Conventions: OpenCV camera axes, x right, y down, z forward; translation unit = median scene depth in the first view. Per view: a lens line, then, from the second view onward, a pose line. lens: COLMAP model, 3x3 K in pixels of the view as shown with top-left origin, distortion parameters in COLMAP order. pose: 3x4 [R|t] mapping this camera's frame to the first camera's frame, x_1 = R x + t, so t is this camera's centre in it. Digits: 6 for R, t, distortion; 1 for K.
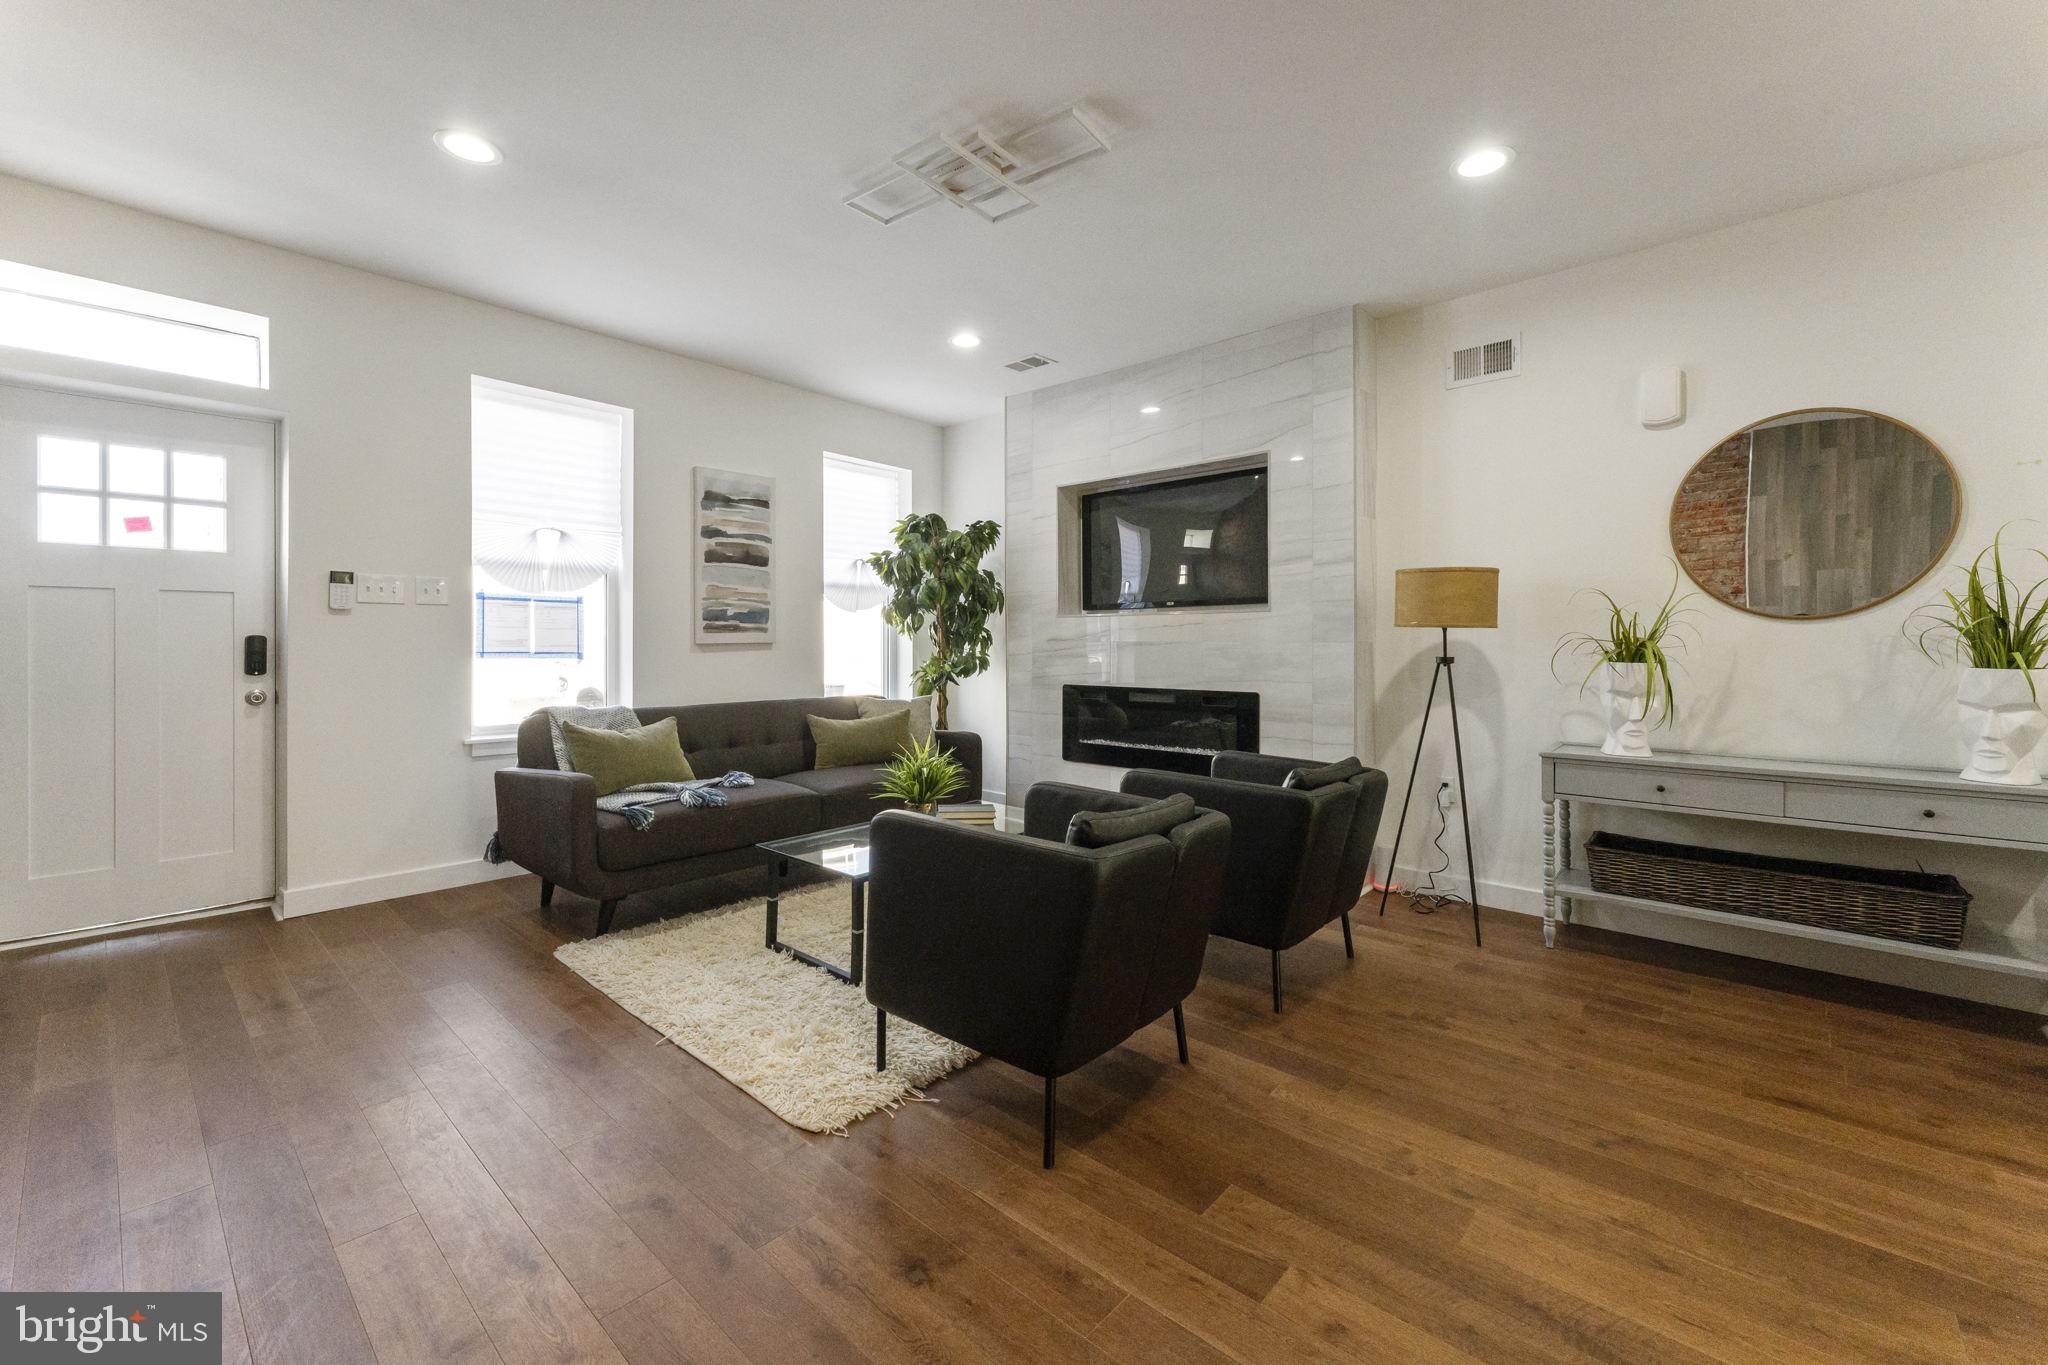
lens RADIAL K [[834.6, 0, 1022.8], [0, 834.6, 648.4], [0, 0, 1]] dist [-0.002123, 0.000061]
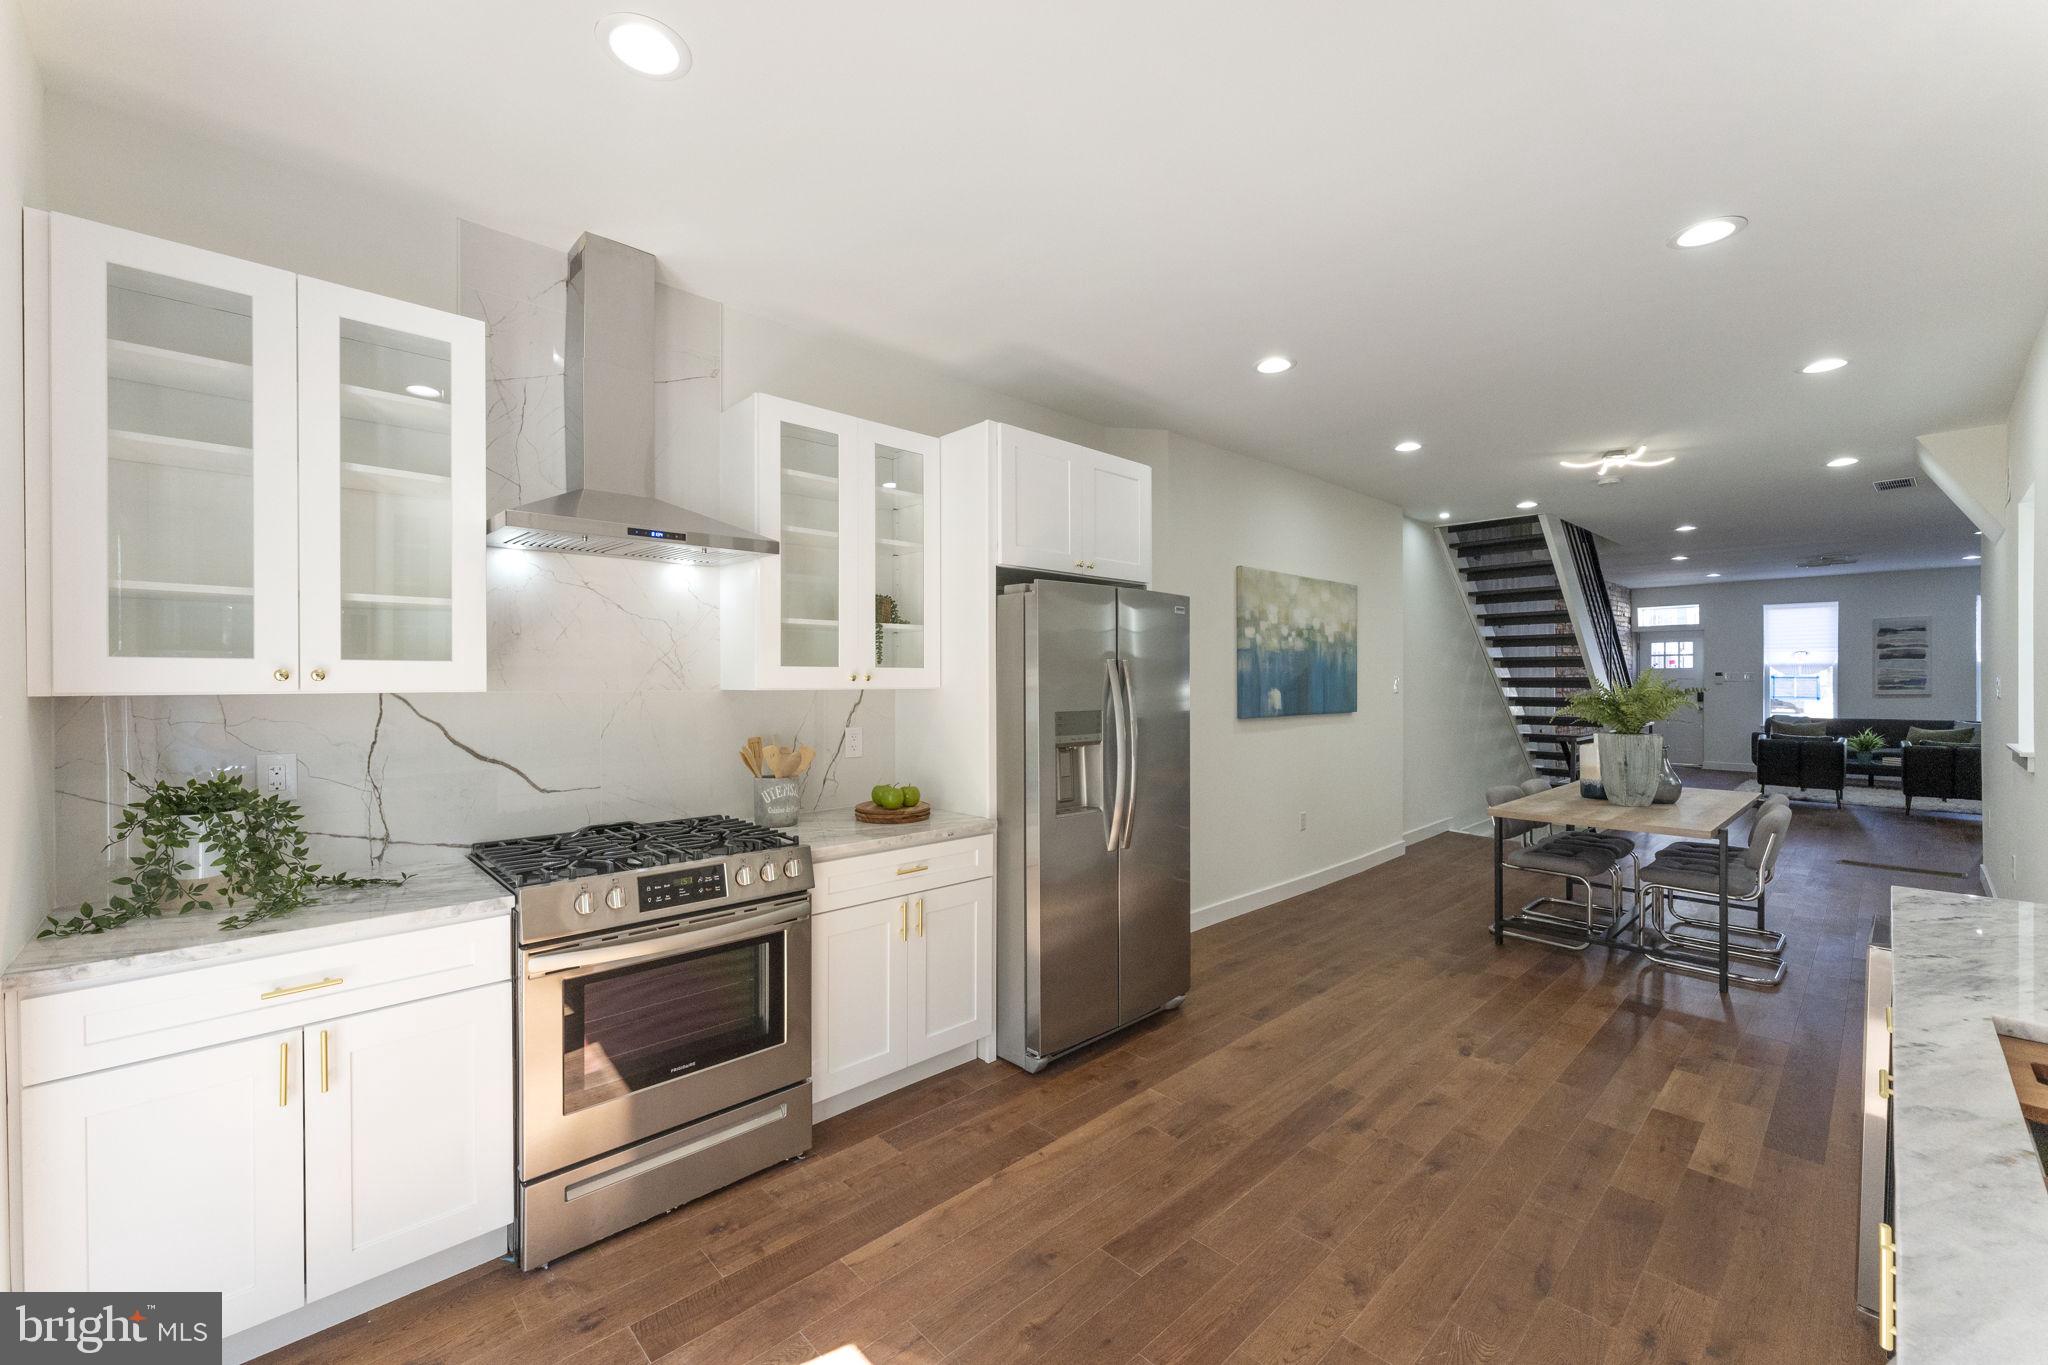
lens RADIAL K [[798.5, 0, 1029.1], [0, 798.5, 686.6], [0, 0, 1]] dist [-0.001190, -0.000103]
pose [[-0.090253, 0.003860, -0.995911, 1.905692], [-0.004271, 0.999982, 0.004263, -0.025432], [0.995910, 0.004638, -0.090235, -1.078824]]
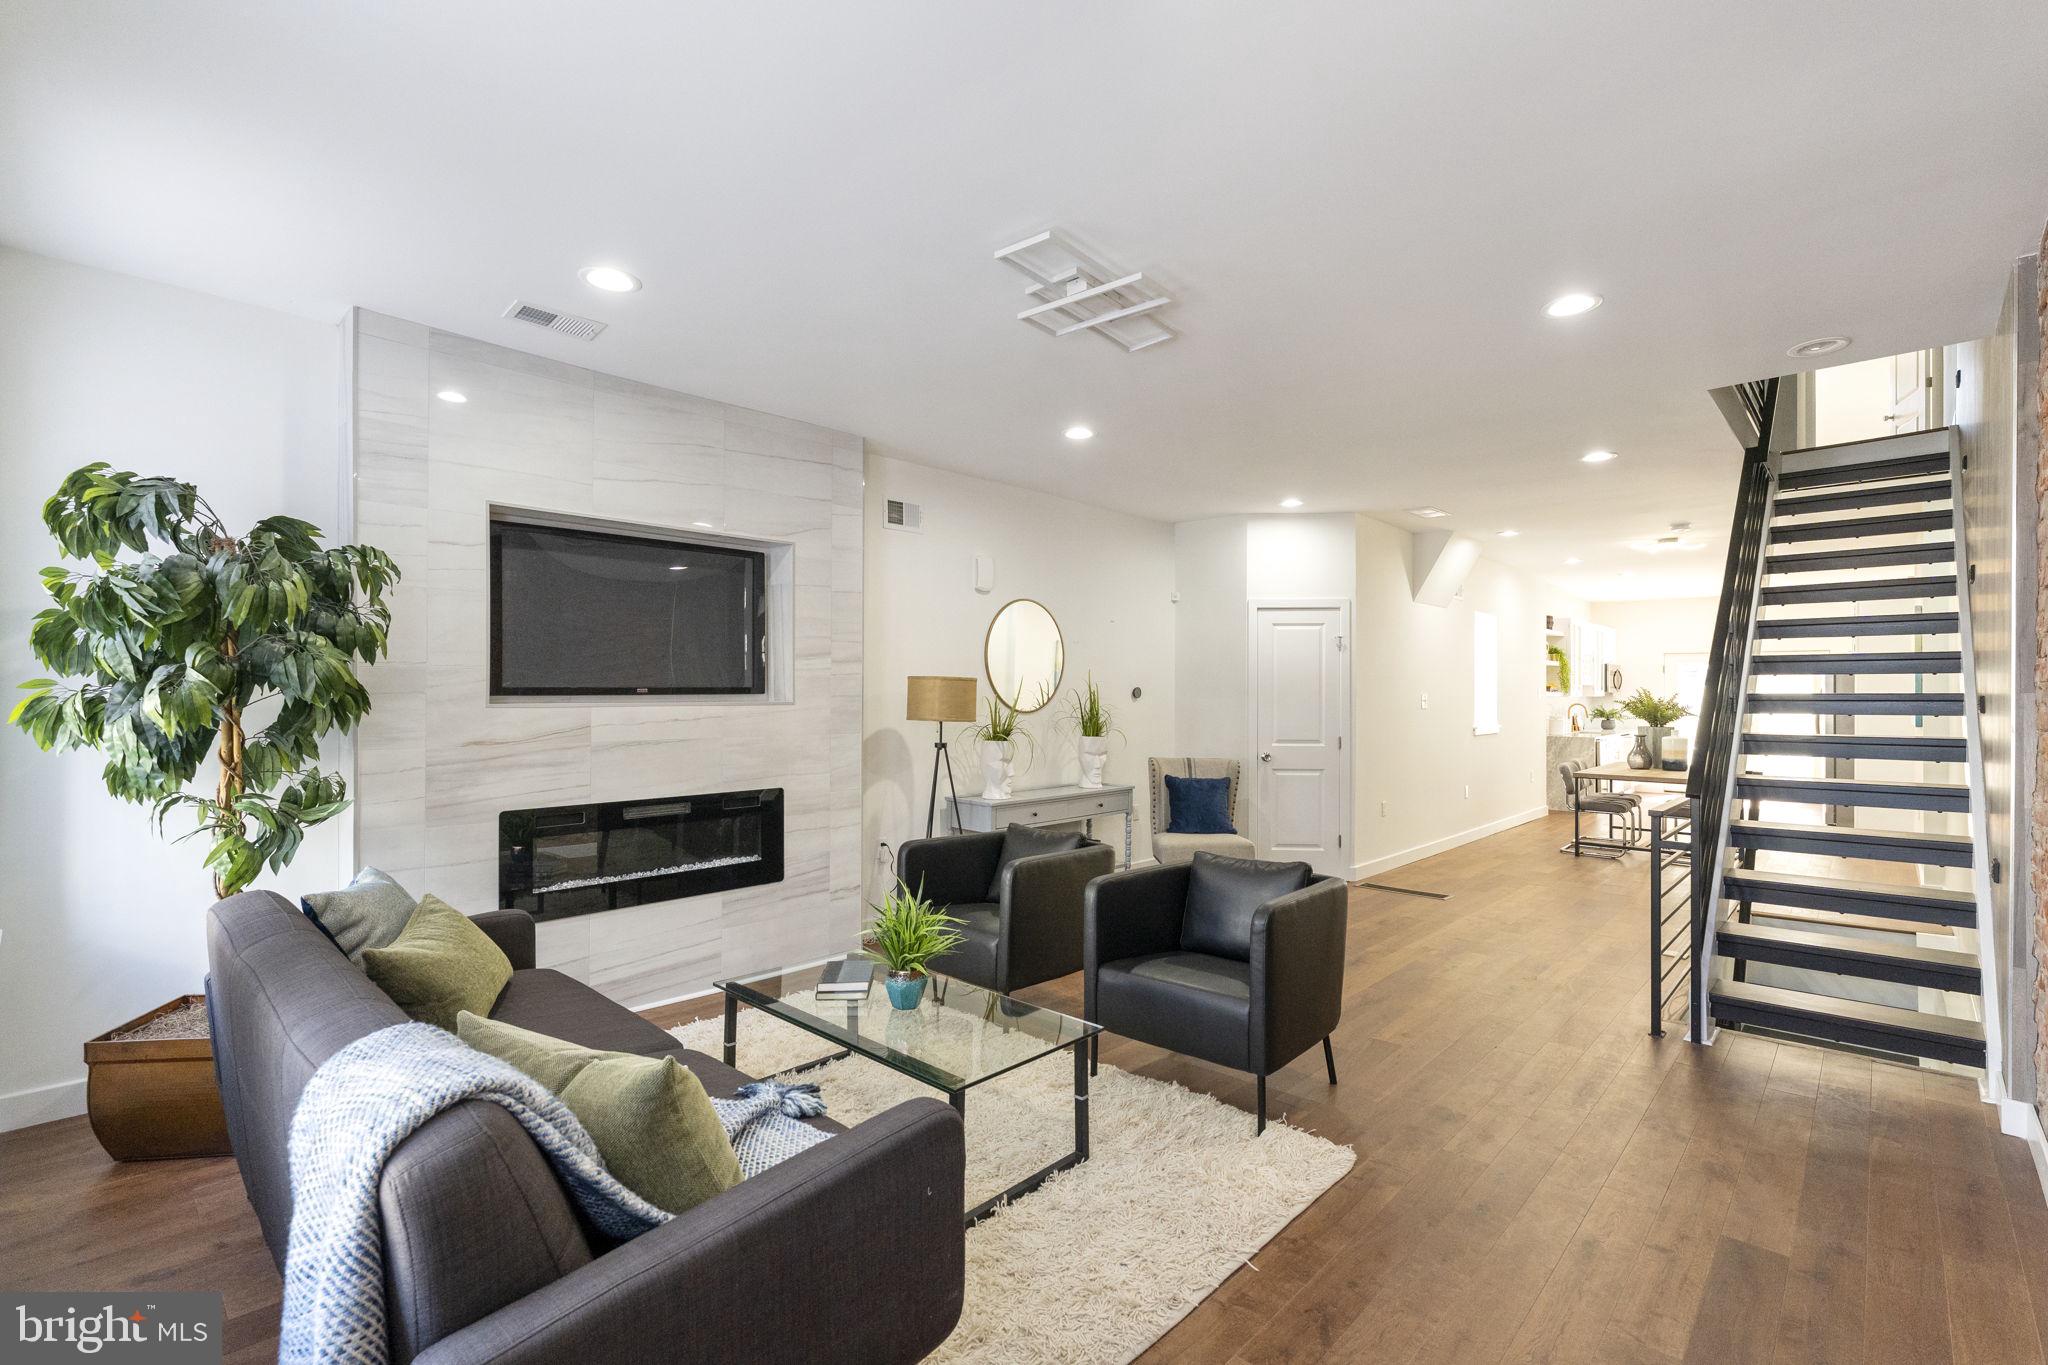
lens RADIAL K [[909.6, 0, 1018.6], [0, 909.6, 691.7], [0, 0, 1]] dist [-0.001786, -0.000067]
pose [[0.024961, 0.001077, 0.999688, -1.597877], [0.002396, 0.999996, -0.001137, -0.118284], [-0.999686, 0.002424, 0.024958, 1.438303]]
